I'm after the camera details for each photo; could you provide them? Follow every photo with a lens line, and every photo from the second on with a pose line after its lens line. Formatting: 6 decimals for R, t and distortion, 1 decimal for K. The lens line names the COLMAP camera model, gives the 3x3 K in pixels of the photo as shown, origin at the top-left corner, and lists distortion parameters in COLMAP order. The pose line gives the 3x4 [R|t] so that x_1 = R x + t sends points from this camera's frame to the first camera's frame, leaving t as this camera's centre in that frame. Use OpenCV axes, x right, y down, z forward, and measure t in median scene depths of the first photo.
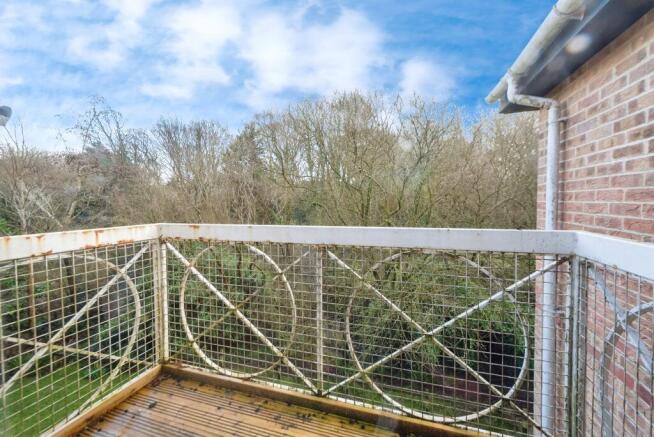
lens RADIAL K [[262.8, 0, 329.6], [0, 262.8, 207.1], [0, 0, 1]] dist [0.001883, 0.000032]
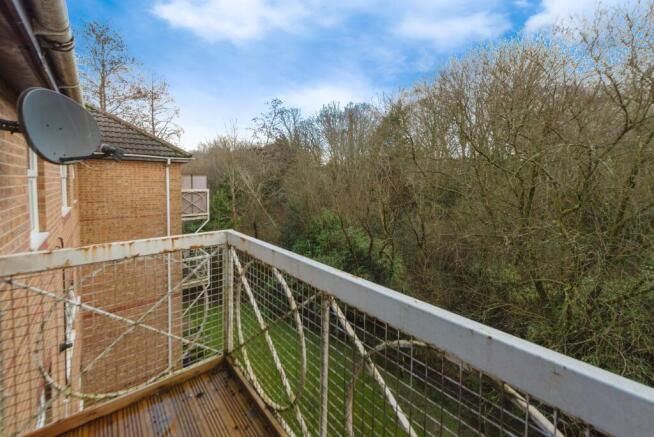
lens RADIAL K [[263.4, 0, 326.2], [0, 263.4, 195.1], [0, 0, 1]] dist [0.000914, 0.000073]
pose [[0.846024, 0.036578, -0.531889, 0.341699], [-0.018124, 0.999040, 0.039876, -0.158149], [0.532837, -0.024097, 0.845875, 0.309438]]
